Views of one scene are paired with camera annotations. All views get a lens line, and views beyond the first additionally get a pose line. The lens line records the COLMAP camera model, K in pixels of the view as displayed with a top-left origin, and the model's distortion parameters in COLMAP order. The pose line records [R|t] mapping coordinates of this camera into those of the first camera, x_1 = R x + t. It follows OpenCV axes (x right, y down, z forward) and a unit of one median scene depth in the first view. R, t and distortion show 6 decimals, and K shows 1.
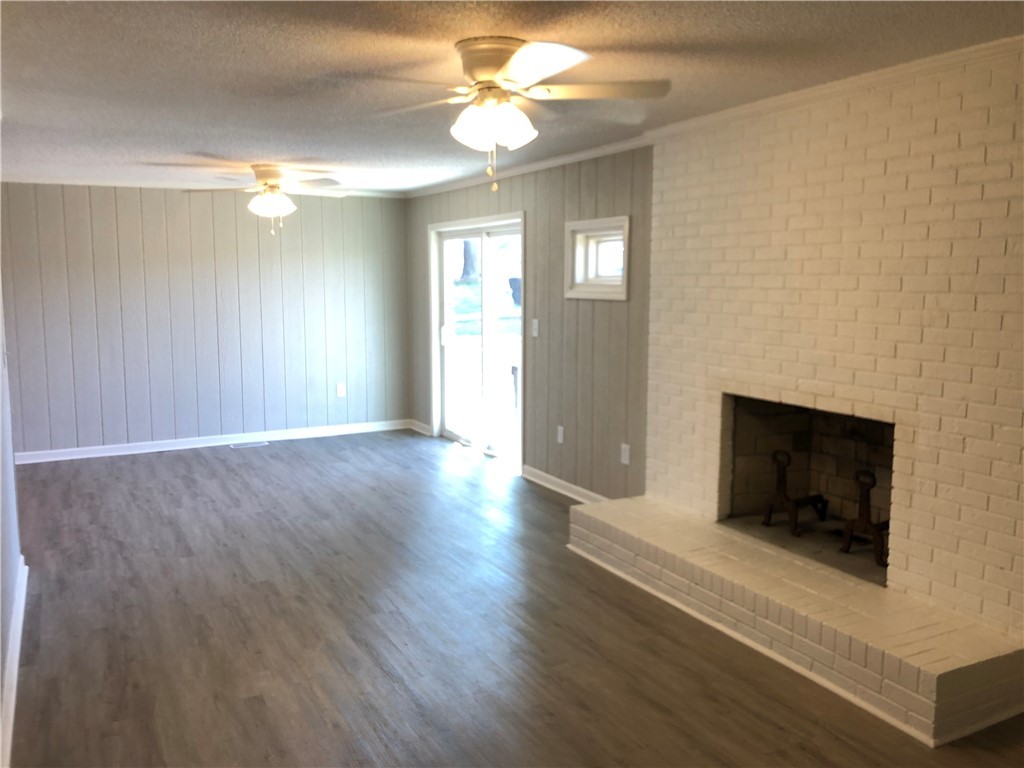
lens RADIAL K [[839.1, 0, 510.9], [0, 839.1, 379.9], [0, 0, 1]] dist [0.040106, -0.000784]
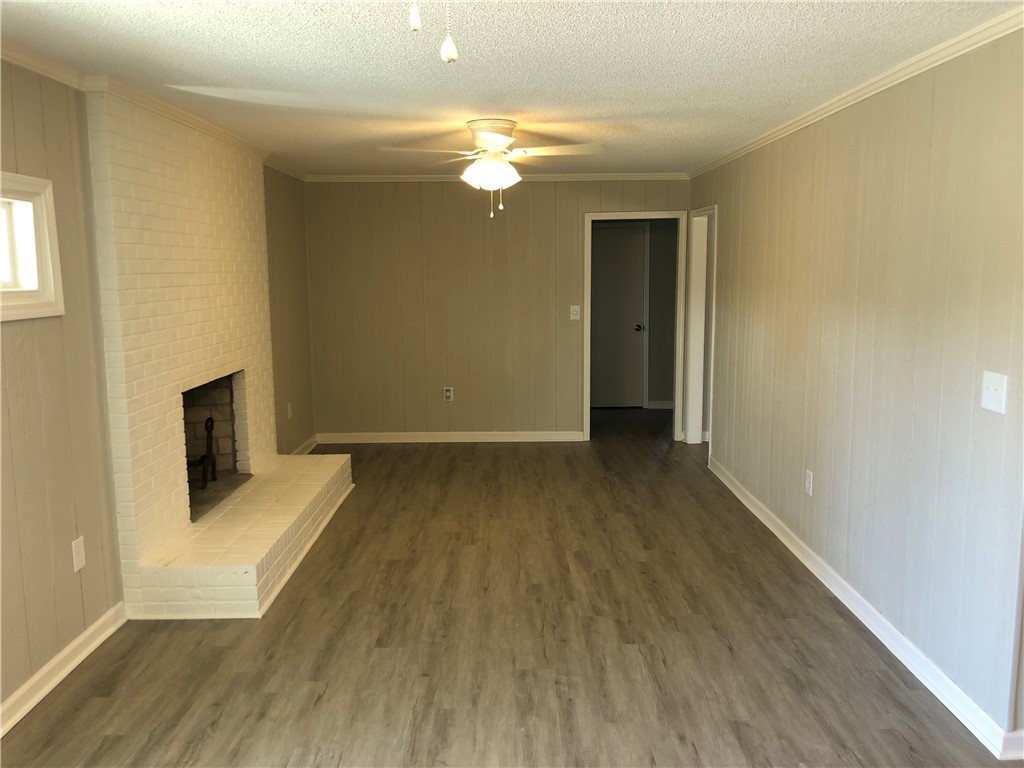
lens RADIAL K [[839.1, 0, 510.9], [0, 839.1, 379.9], [0, 0, 1]] dist [0.040106, -0.000784]
pose [[-0.884675, -0.052012, 0.463297, -0.595686], [0.068884, 0.968267, 0.240239, -0.229146], [-0.461091, 0.244447, -0.853019, 1.807975]]
